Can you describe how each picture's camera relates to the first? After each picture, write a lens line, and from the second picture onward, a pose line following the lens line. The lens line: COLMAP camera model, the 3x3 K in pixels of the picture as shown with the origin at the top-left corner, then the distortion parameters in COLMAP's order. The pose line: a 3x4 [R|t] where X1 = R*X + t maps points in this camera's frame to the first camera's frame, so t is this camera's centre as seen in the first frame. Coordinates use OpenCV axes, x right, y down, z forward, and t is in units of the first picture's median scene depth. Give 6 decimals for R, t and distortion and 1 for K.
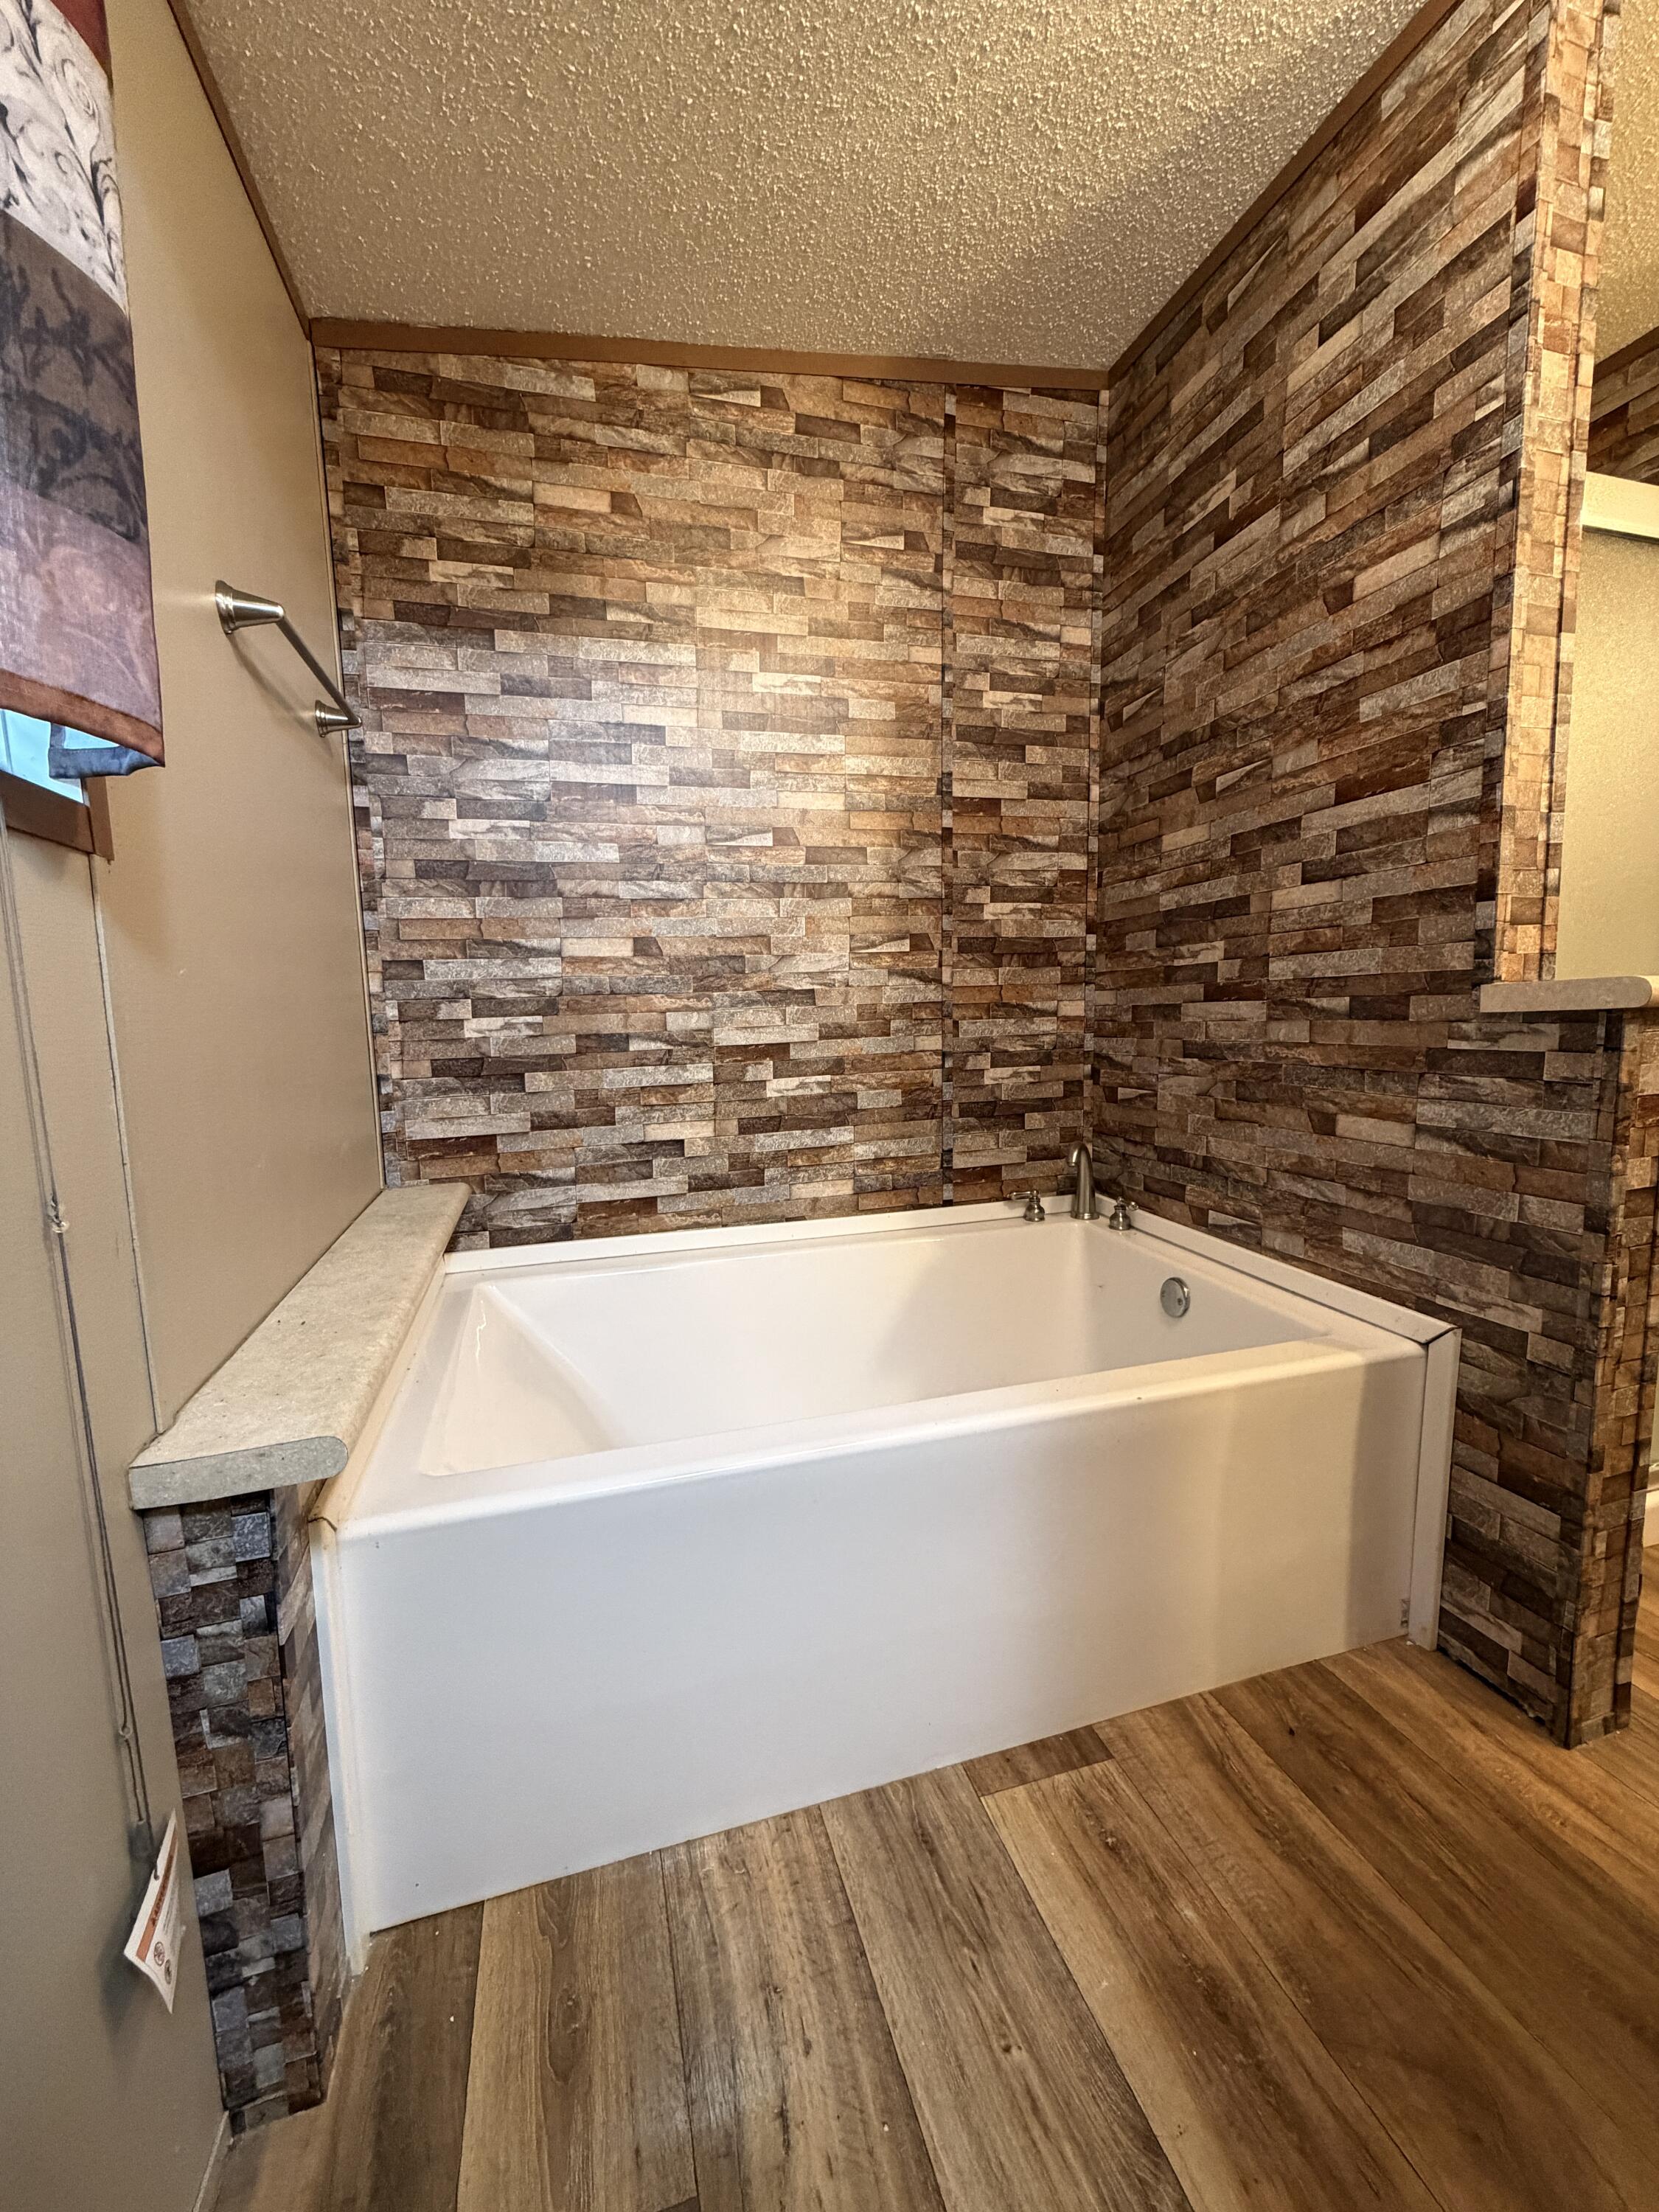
lens RADIAL K [[885.6, 0, 829.5], [0, 885.6, 1106.0], [0, 0, 1]] dist [-0.000288, 0.000105]
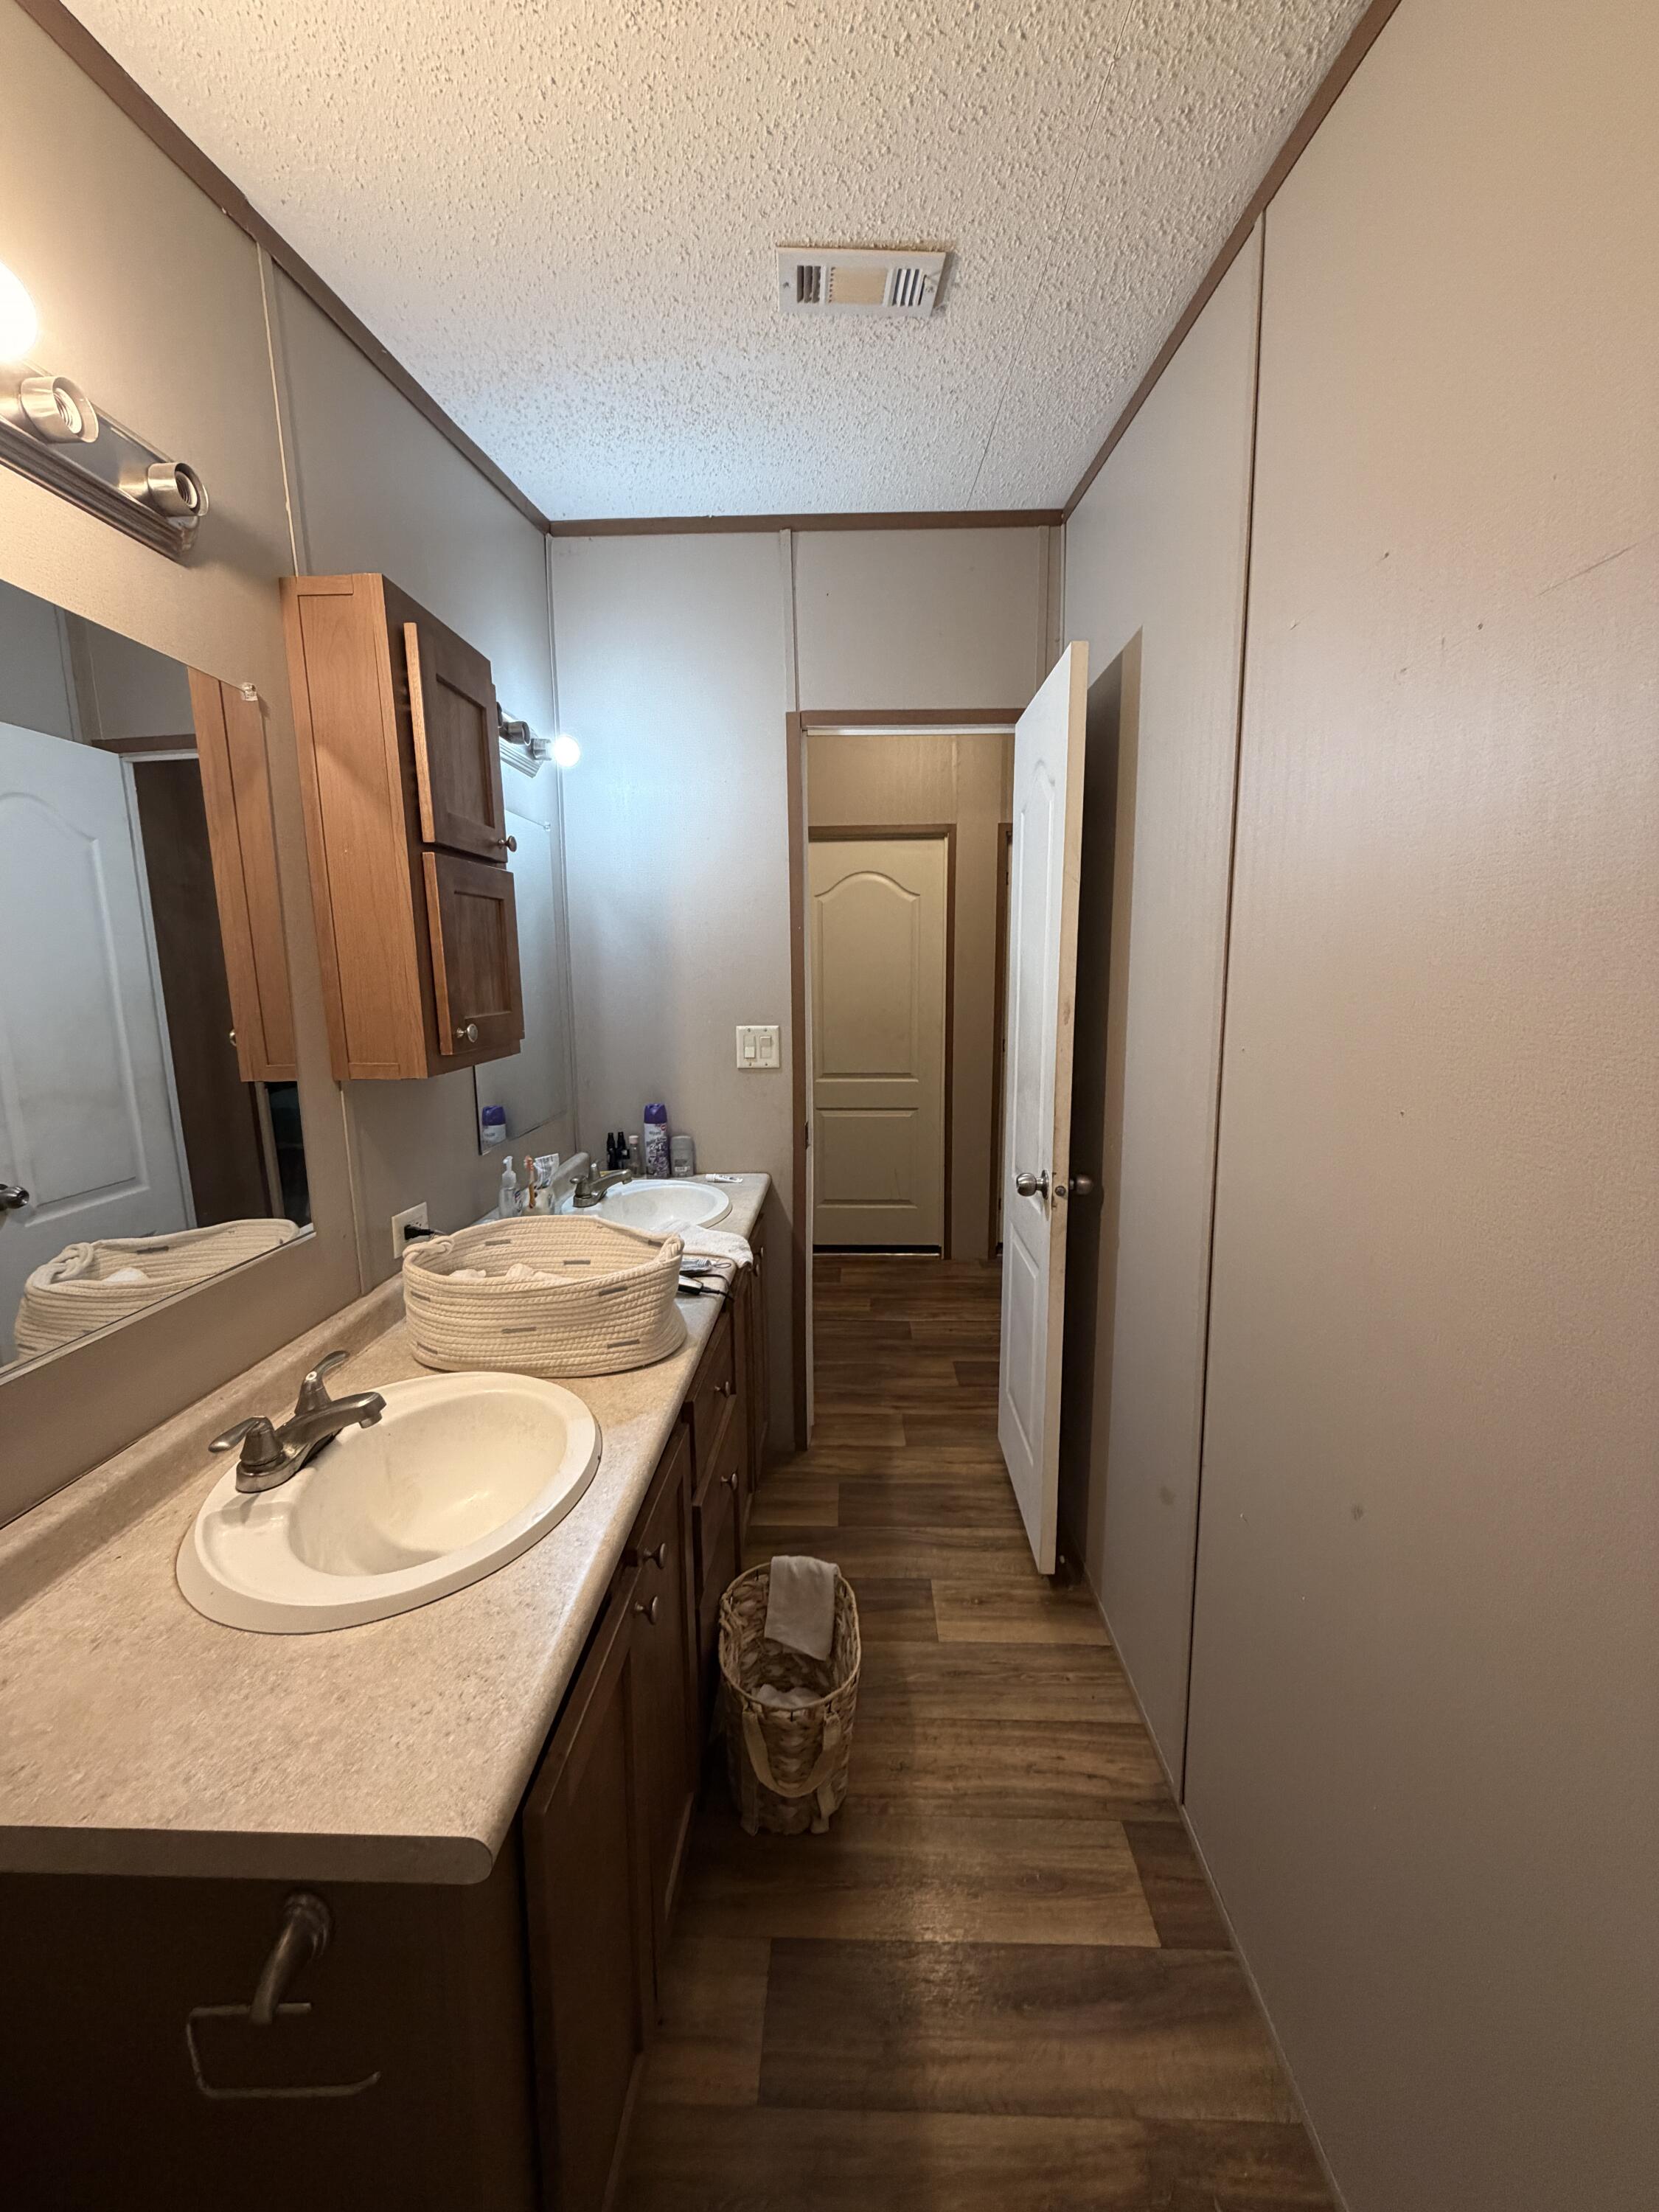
lens RADIAL K [[885.6, 0, 829.5], [0, 885.6, 1106.0], [0, 0, 1]] dist [-0.000288, 0.000105]
pose [[0.304391, -0.126436, 0.944119, -1.607782], [0.111081, 0.989101, 0.096646, -0.488842], [-0.946048, 0.075456, 0.315118, 0.697351]]
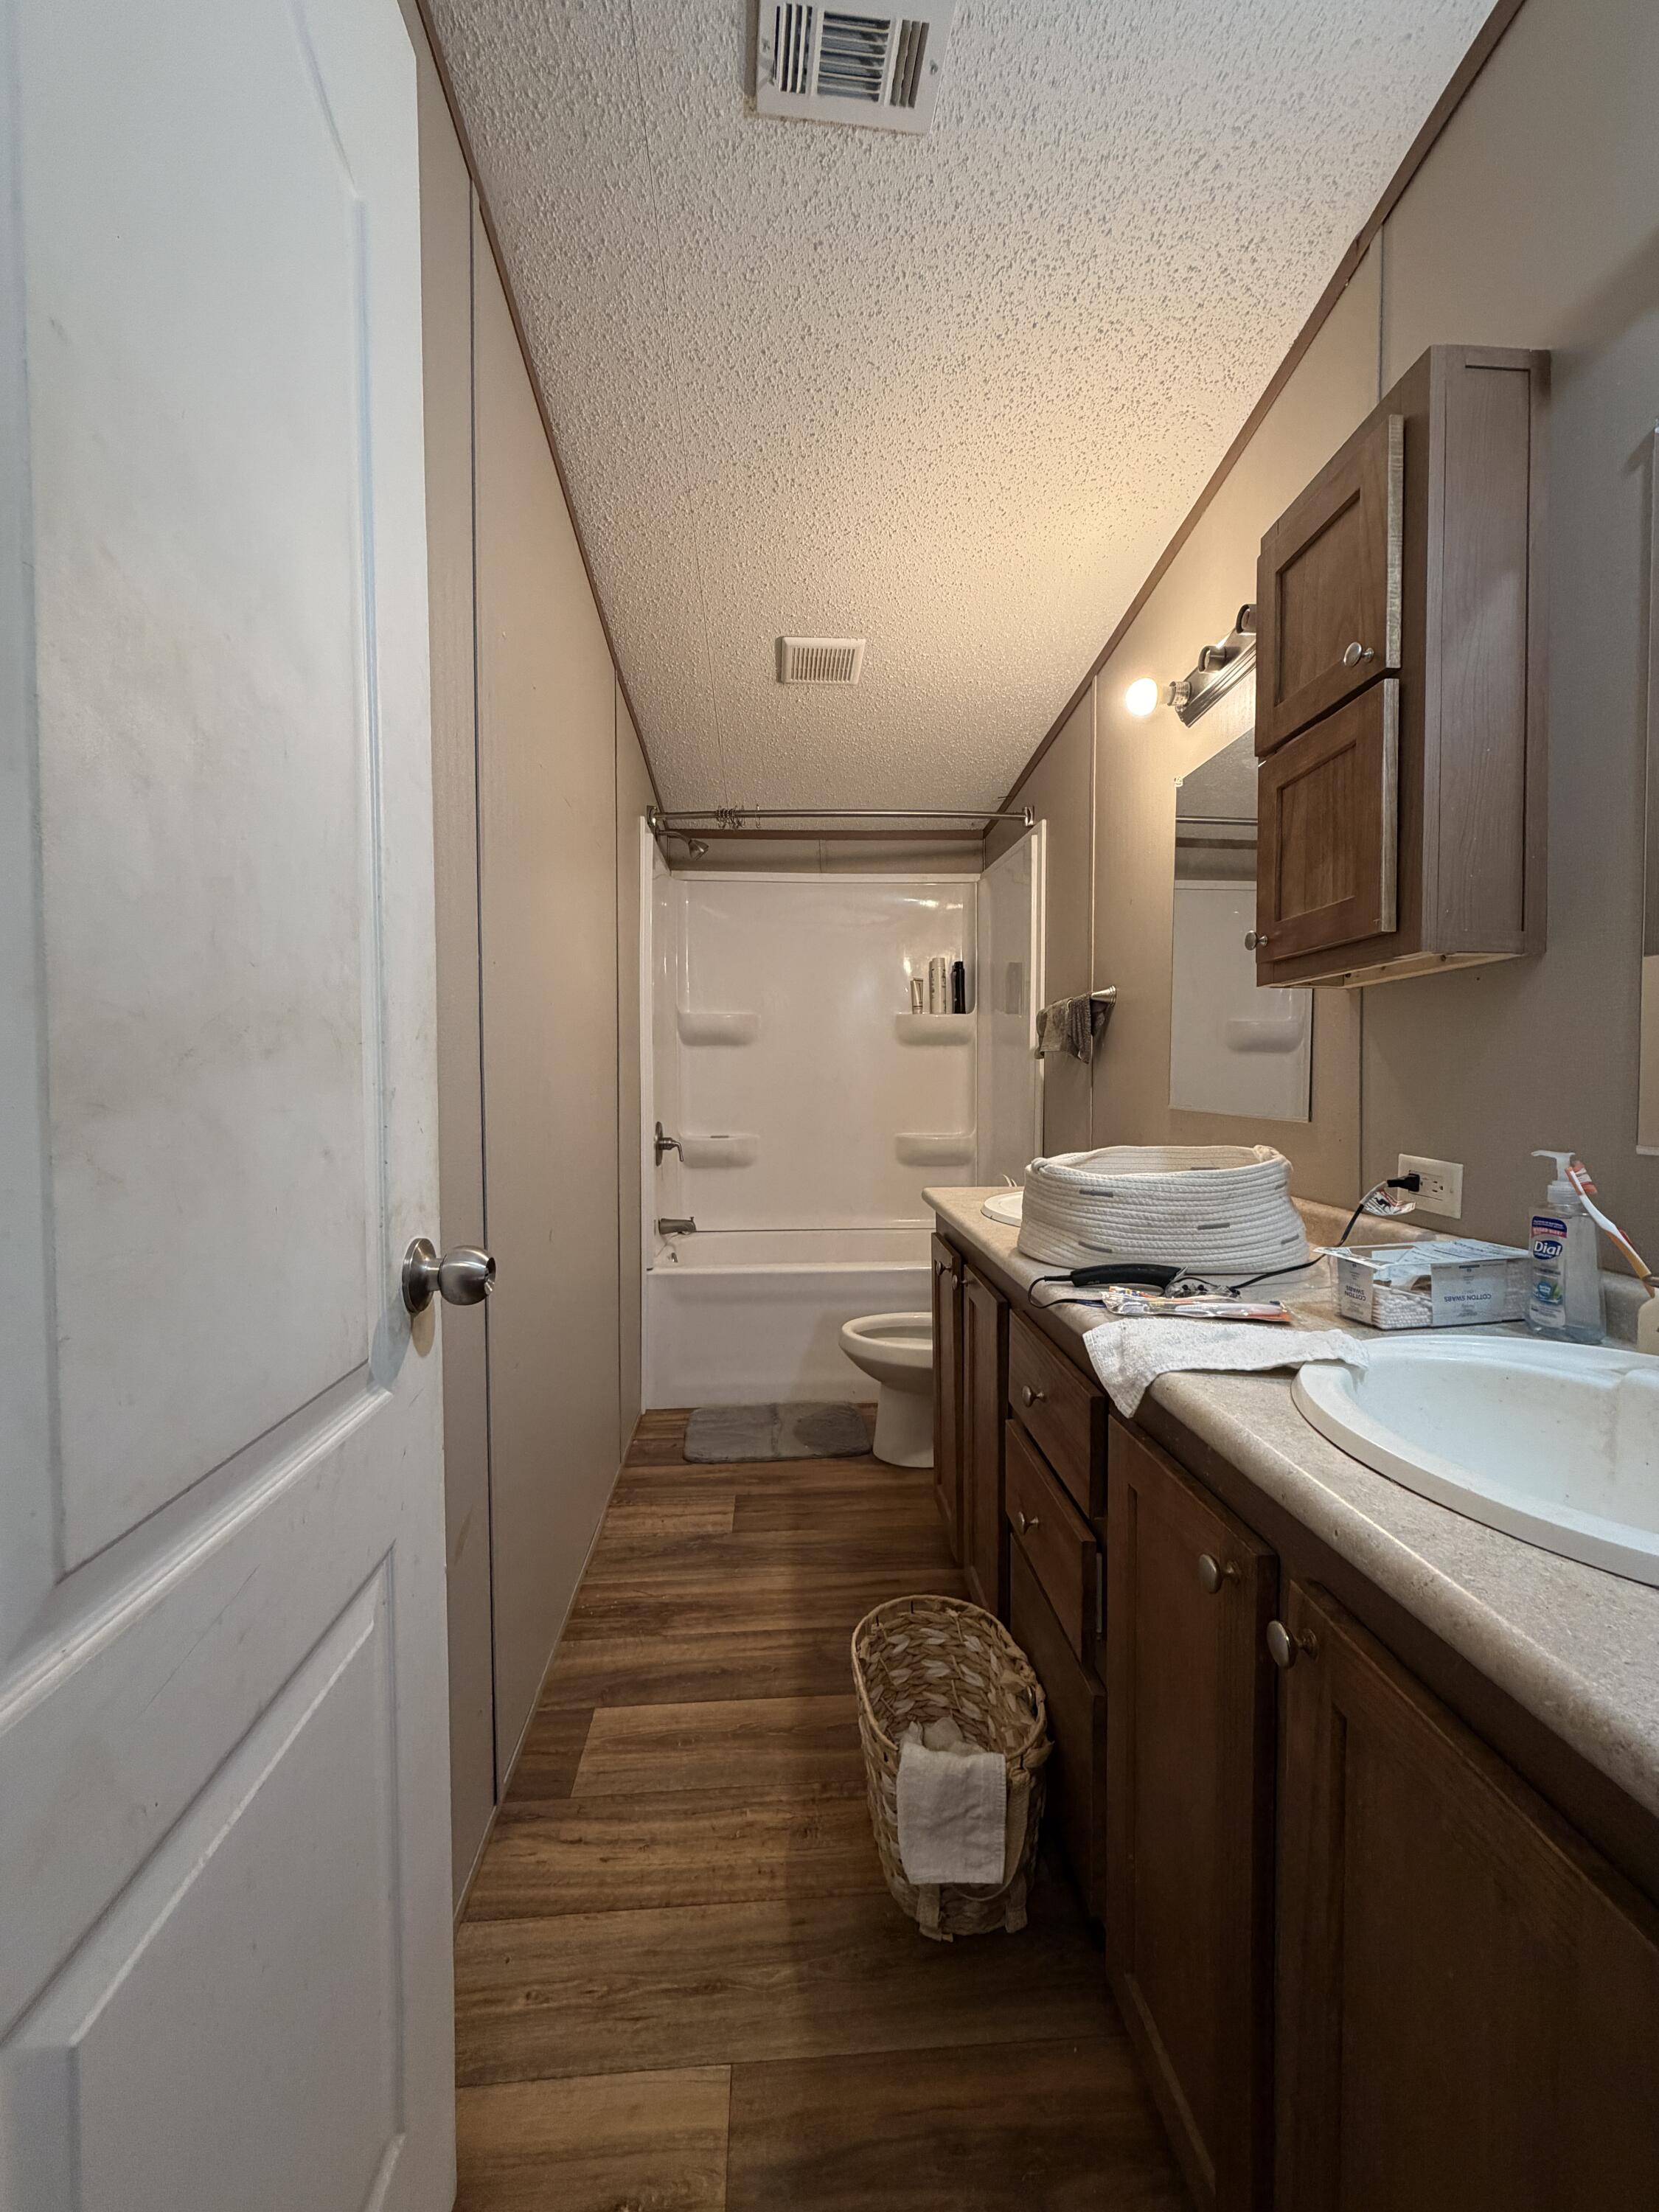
lens RADIAL K [[885.6, 0, 829.5], [0, 885.6, 1106.0], [0, 0, 1]] dist [-0.000288, 0.000105]
pose [[-0.220214, 0.059507, -0.973635, 1.147308], [-0.103813, 0.991039, 0.084050, -0.321704], [0.969912, 0.119585, -0.212063, 1.390416]]
